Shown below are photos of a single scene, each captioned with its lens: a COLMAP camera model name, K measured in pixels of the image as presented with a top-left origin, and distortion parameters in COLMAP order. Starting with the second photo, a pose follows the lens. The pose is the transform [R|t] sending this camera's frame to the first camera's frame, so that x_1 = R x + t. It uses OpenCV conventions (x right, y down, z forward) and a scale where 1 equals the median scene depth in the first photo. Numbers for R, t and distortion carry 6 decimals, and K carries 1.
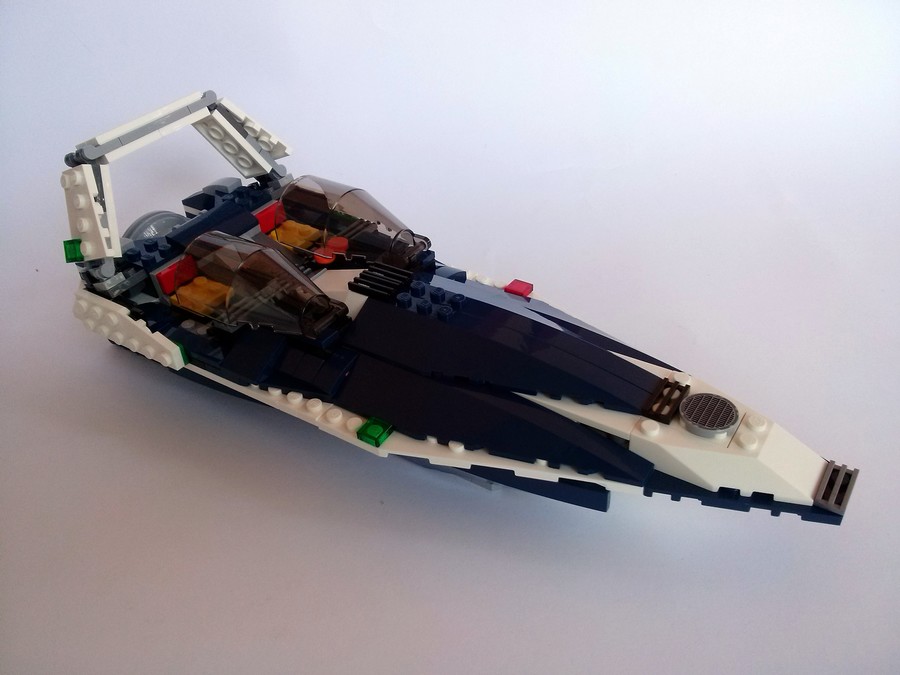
lens RADIAL K [[811.3, 0, 447.4], [0, 811.3, 368.5], [0, 0, 1]] dist [0.005331, -0.197610]
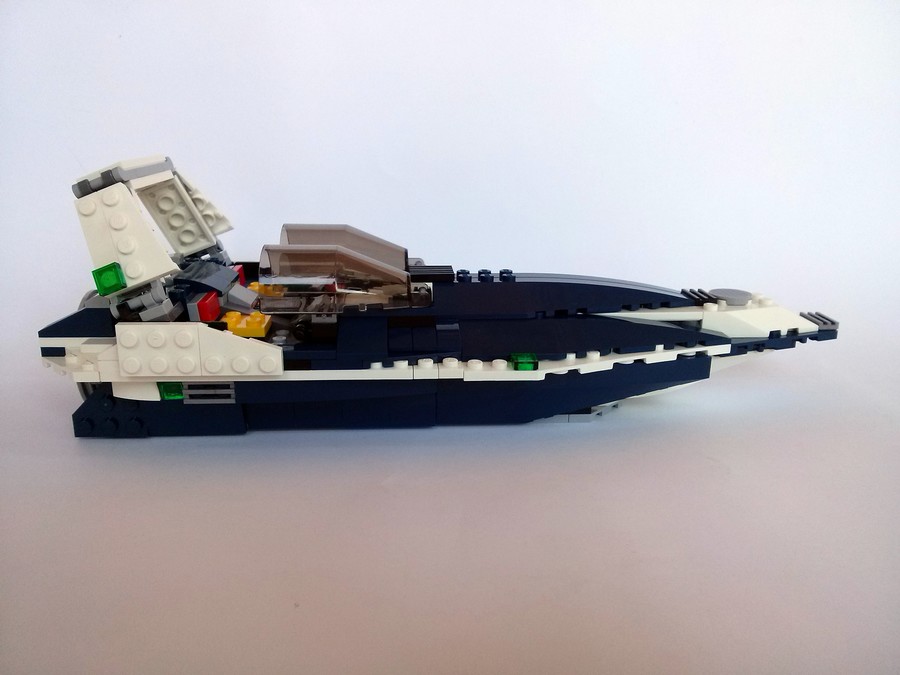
lens RADIAL K [[811.3, 0, 447.4], [0, 811.3, 368.5], [0, 0, 1]] dist [0.005331, -0.197610]
pose [[0.798865, -0.129060, 0.587502, -0.816125], [0.340469, 0.902209, -0.264765, 0.341701], [-0.495879, 0.411537, 0.764684, 0.234493]]
